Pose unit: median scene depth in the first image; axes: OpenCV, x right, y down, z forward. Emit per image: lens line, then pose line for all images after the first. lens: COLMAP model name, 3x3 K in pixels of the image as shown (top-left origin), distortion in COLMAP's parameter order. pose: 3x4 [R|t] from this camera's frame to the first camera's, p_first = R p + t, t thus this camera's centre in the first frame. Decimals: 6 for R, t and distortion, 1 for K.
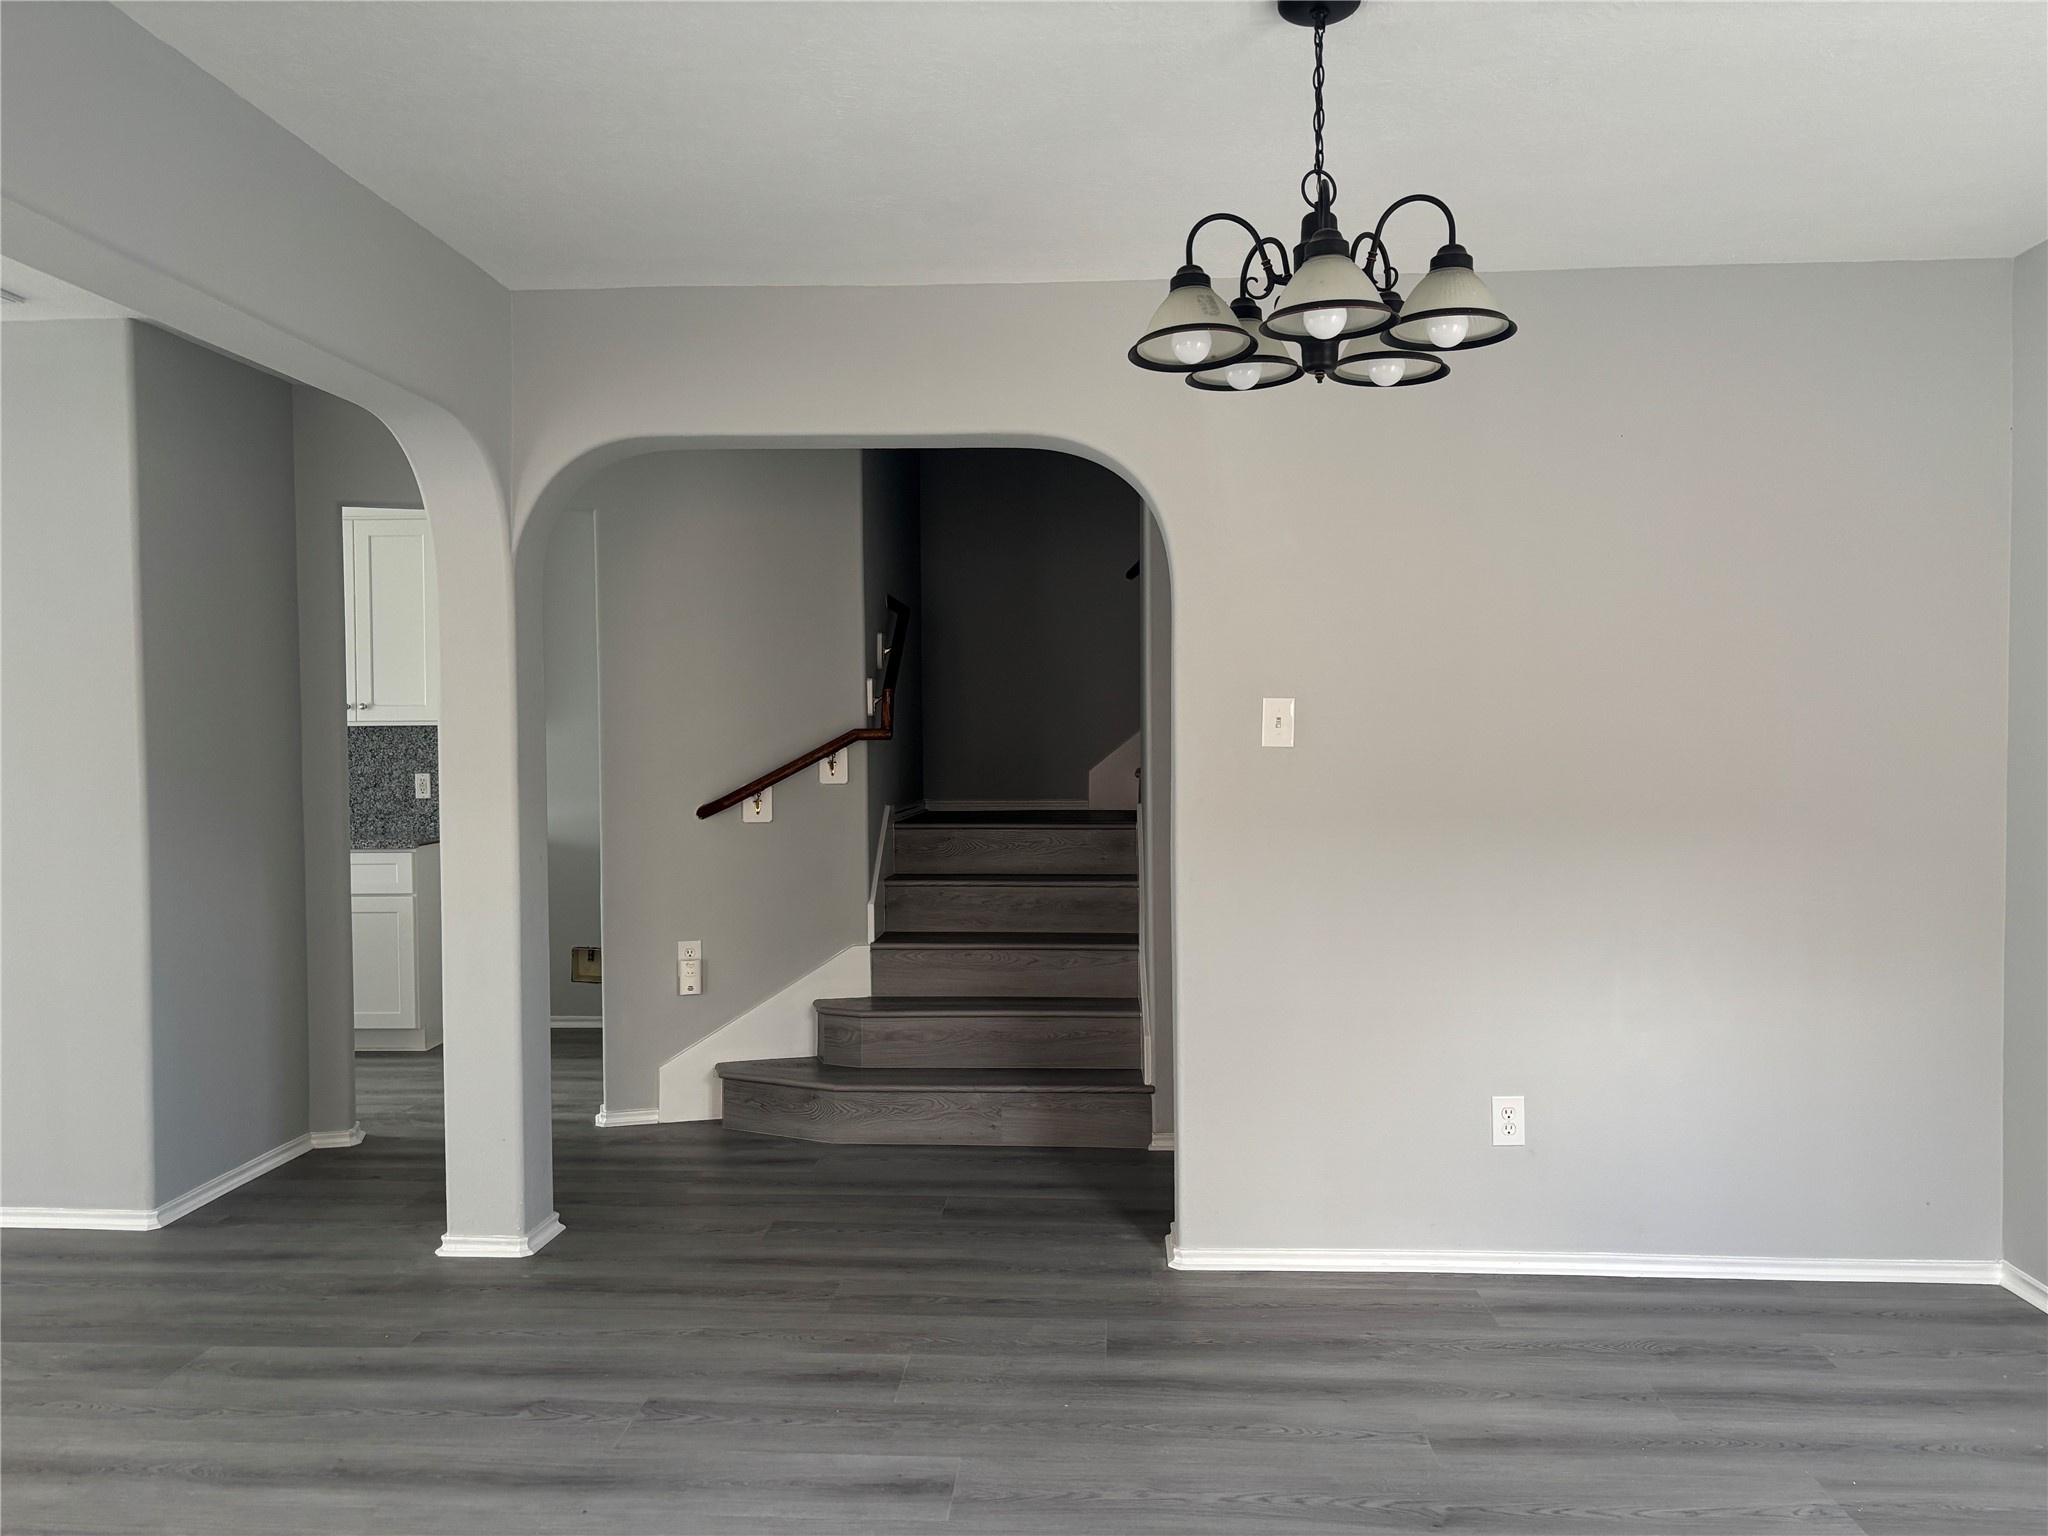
lens RADIAL K [[1555.1, 0, 1037.3], [0, 1555.1, 772.6], [0, 0, 1]] dist [0.063283, -0.068757]
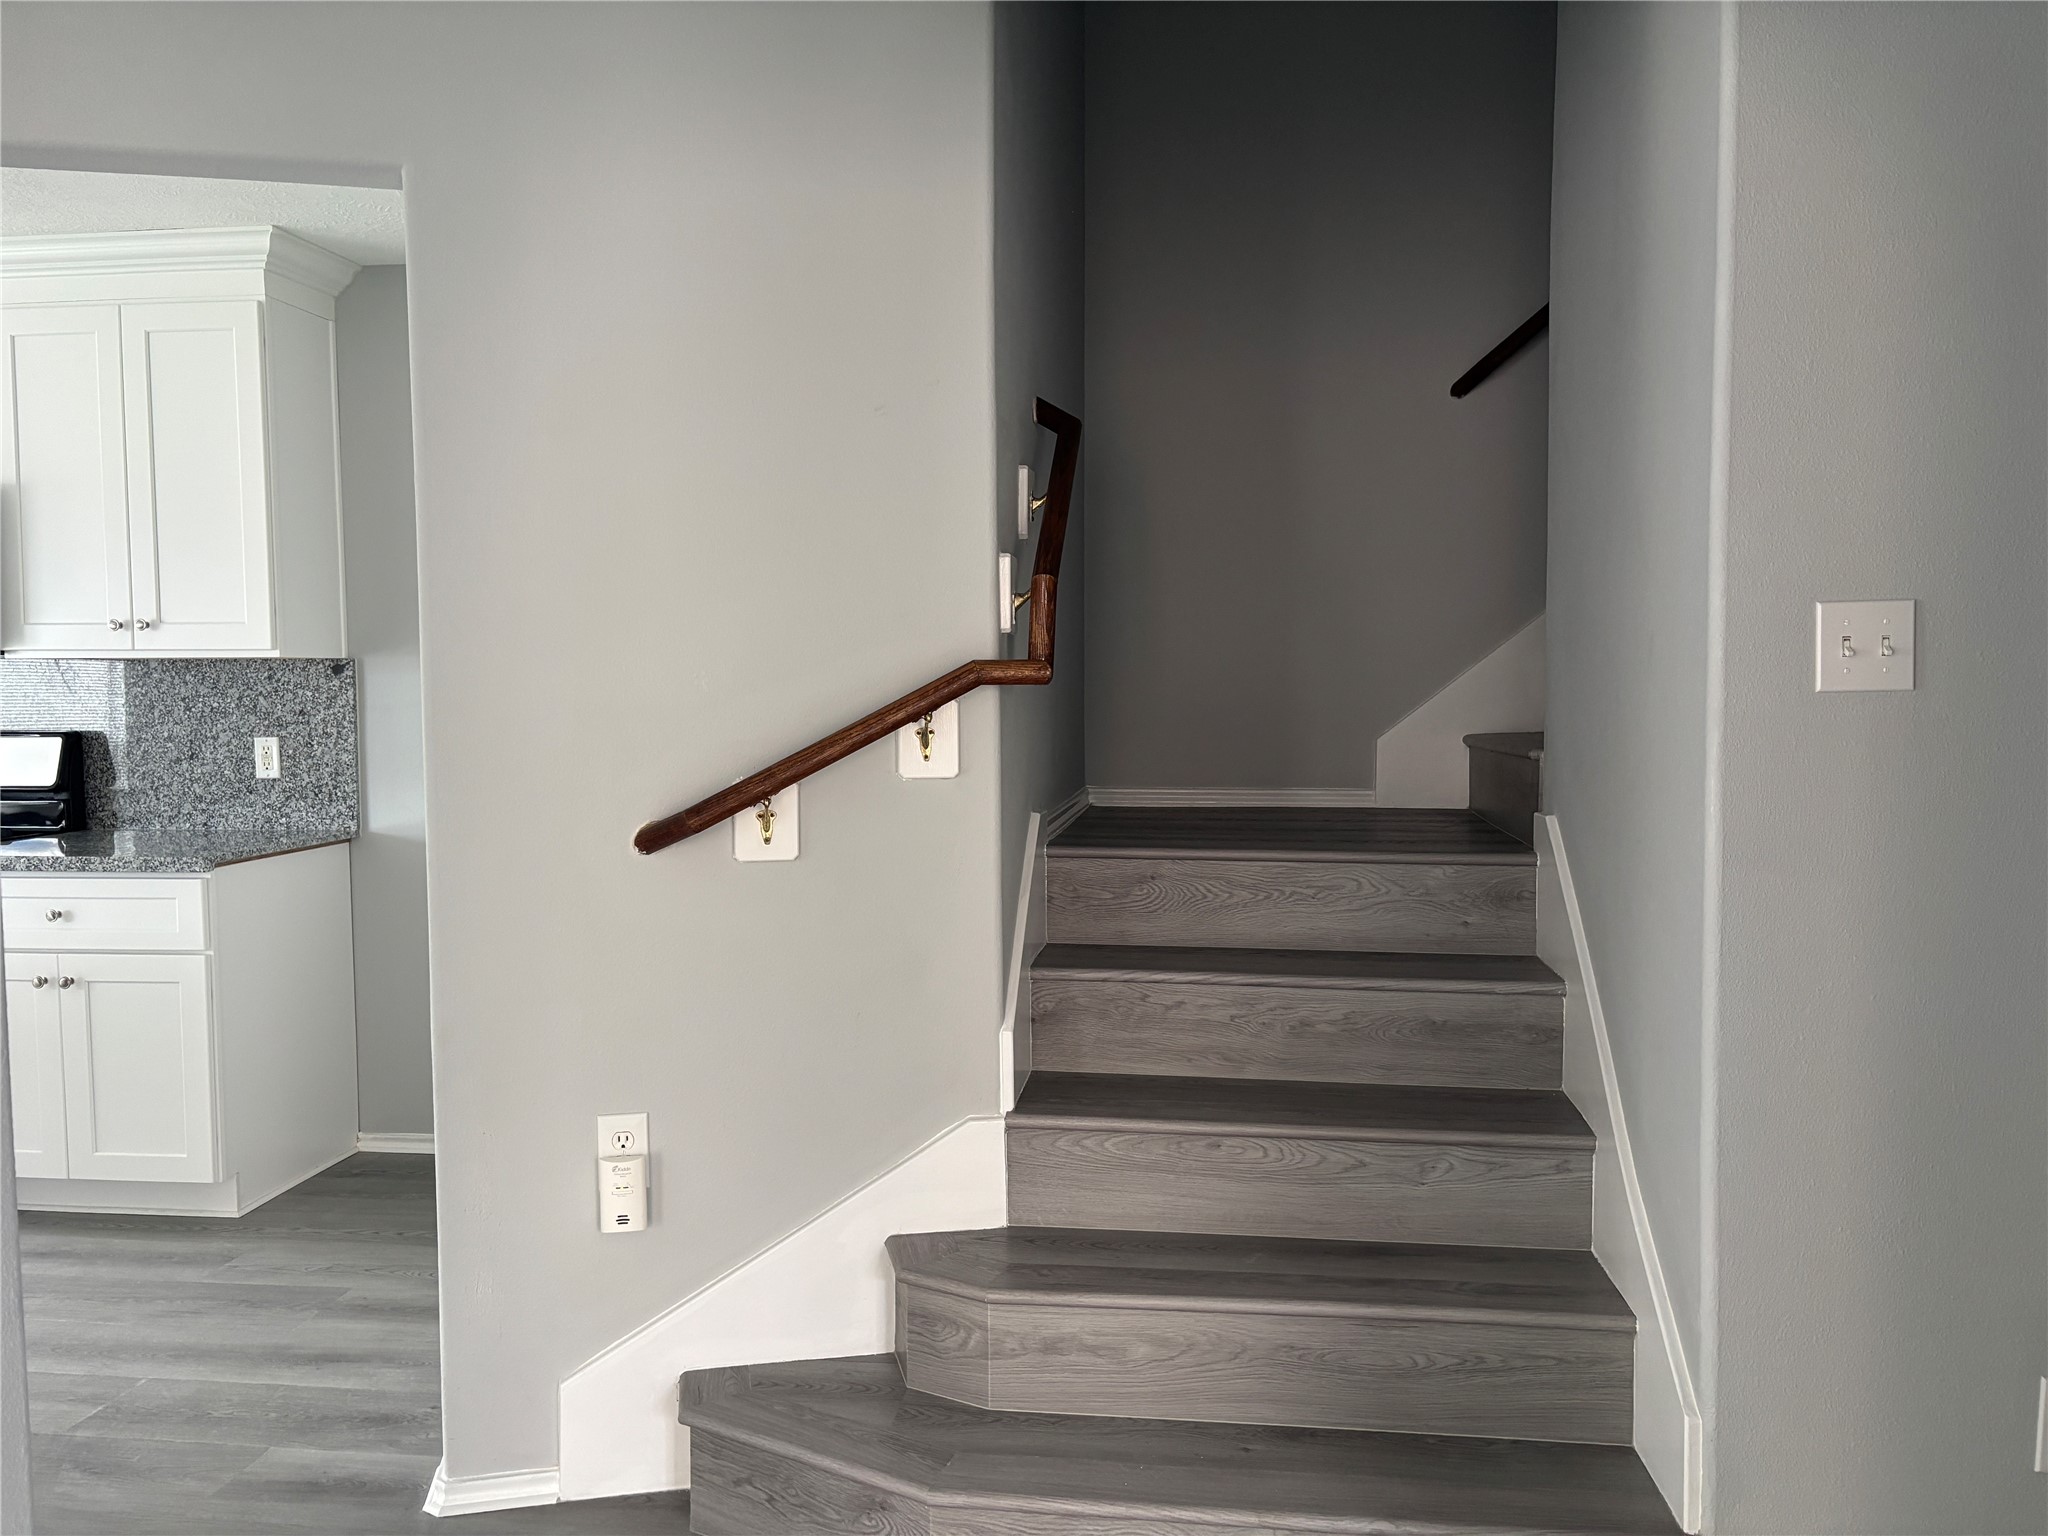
lens RADIAL K [[1555.1, 0, 1037.3], [0, 1555.1, 772.6], [0, 0, 1]] dist [0.063283, -0.068757]
pose [[0.997650, 0.006174, -0.068236, -0.066885], [-0.003731, 0.999349, 0.035874, -0.011513], [0.068413, -0.035535, 0.997024, 0.540543]]
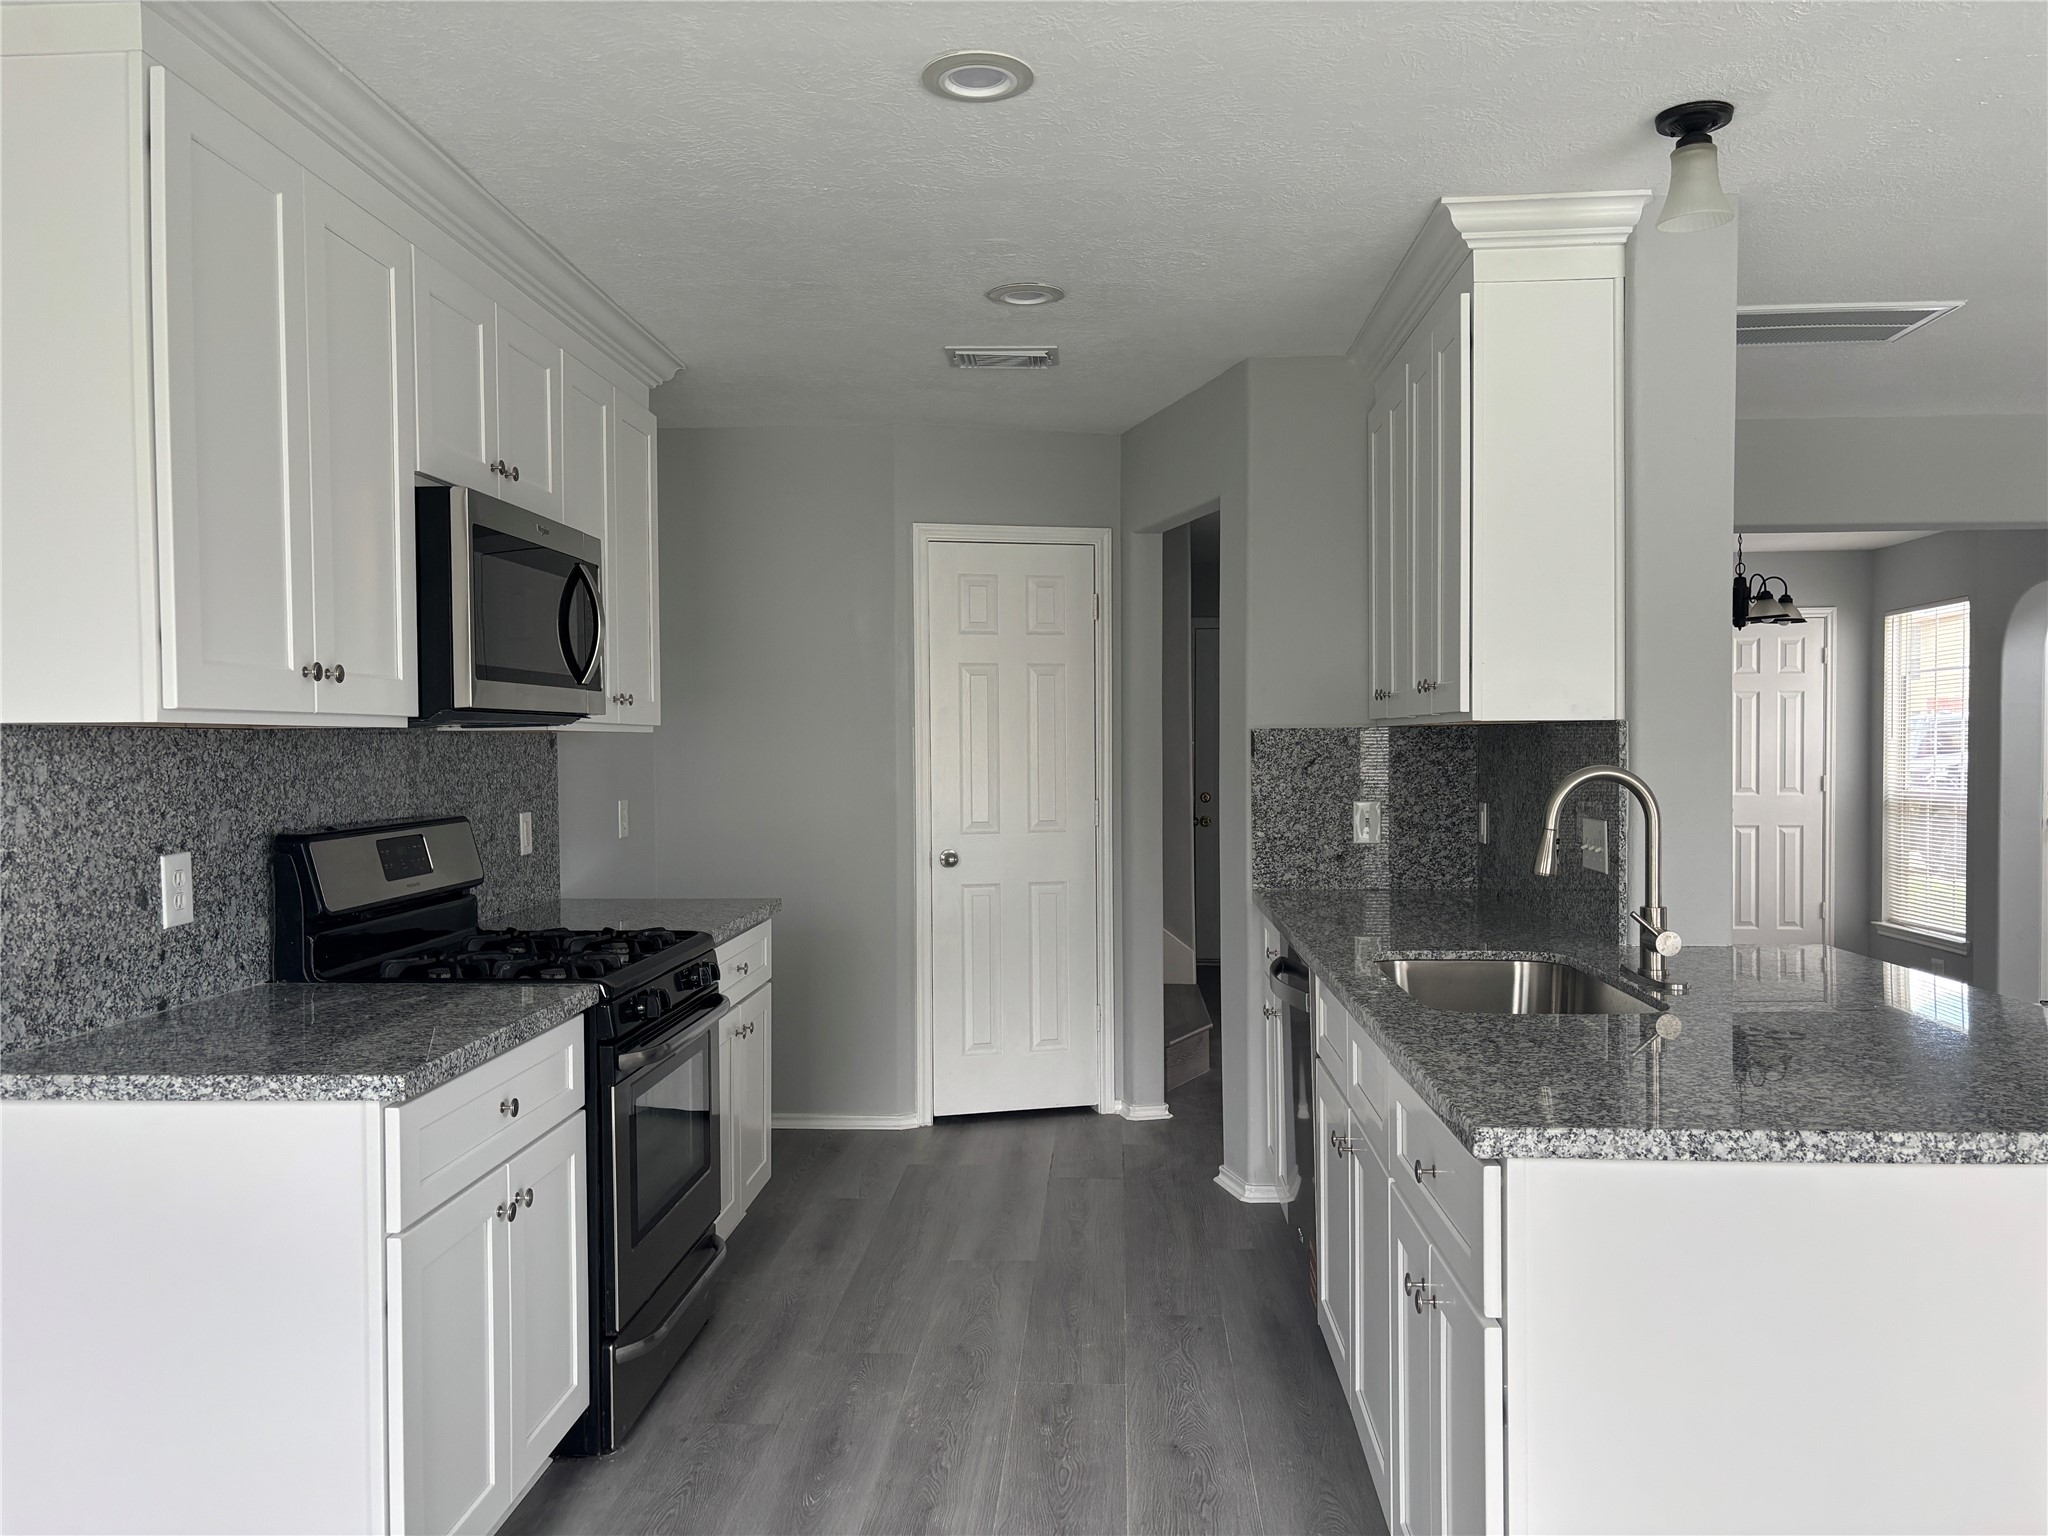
lens RADIAL K [[1535.6, 0, 1024.0], [0, 1535.6, 768.0], [0, 0, 1]] dist [0.088952, -0.135151]
pose [[0.002094, -0.007223, 0.999972, -1.282344], [0.031985, 0.999463, 0.007152, -0.019190], [-0.999486, 0.031969, 0.002324, 1.066896]]
